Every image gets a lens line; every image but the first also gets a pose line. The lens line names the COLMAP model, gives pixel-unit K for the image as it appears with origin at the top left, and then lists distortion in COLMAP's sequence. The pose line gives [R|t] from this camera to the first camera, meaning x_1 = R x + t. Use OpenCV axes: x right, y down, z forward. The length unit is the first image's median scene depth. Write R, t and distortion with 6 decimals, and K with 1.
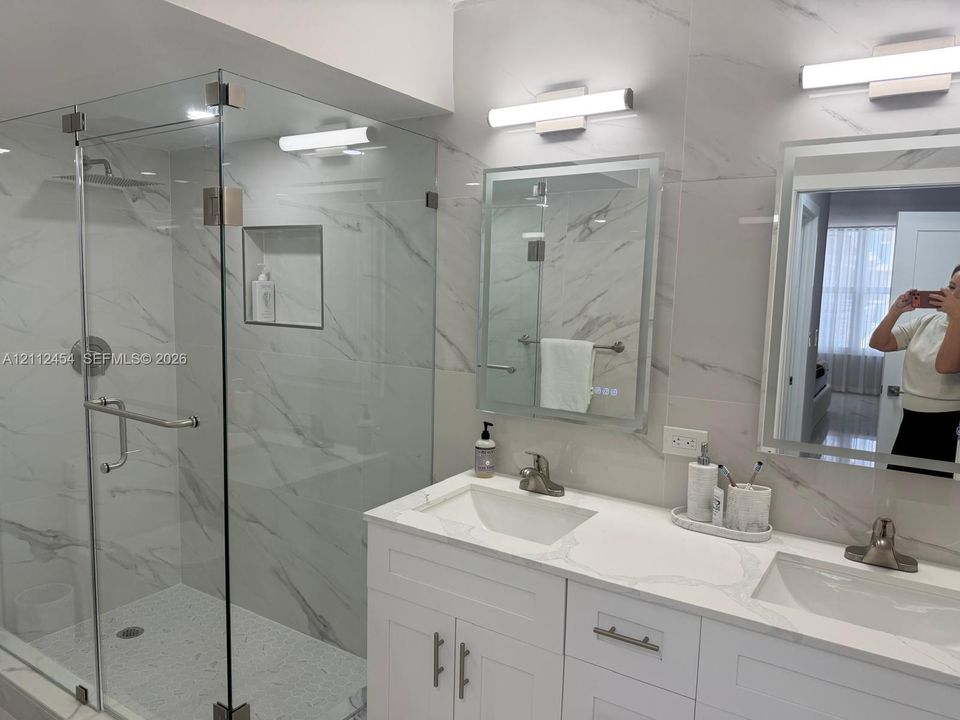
lens RADIAL K [[660.6, 0, 480.0], [0, 660.6, 360.0], [0, 0, 1]] dist [0.095372, -0.153985]
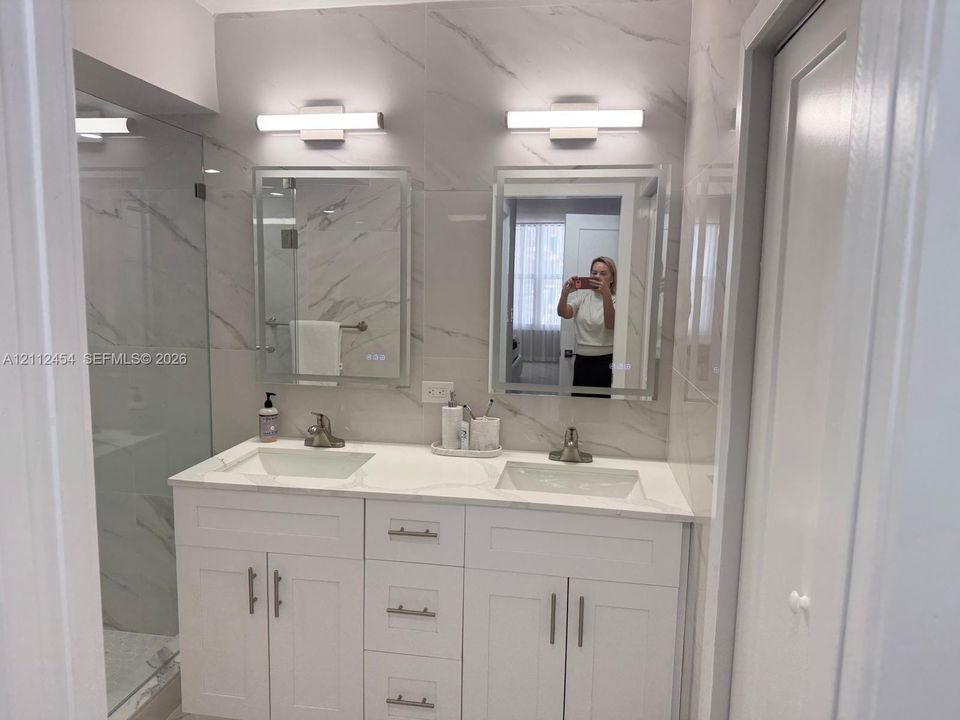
lens RADIAL K [[660.6, 0, 480.0], [0, 660.6, 360.0], [0, 0, 1]] dist [0.095372, -0.153985]
pose [[0.909336, -0.057718, 0.412039, -0.129855], [0.049662, 0.998308, 0.030242, 0.022877], [-0.413087, -0.007038, 0.910664, -0.186245]]
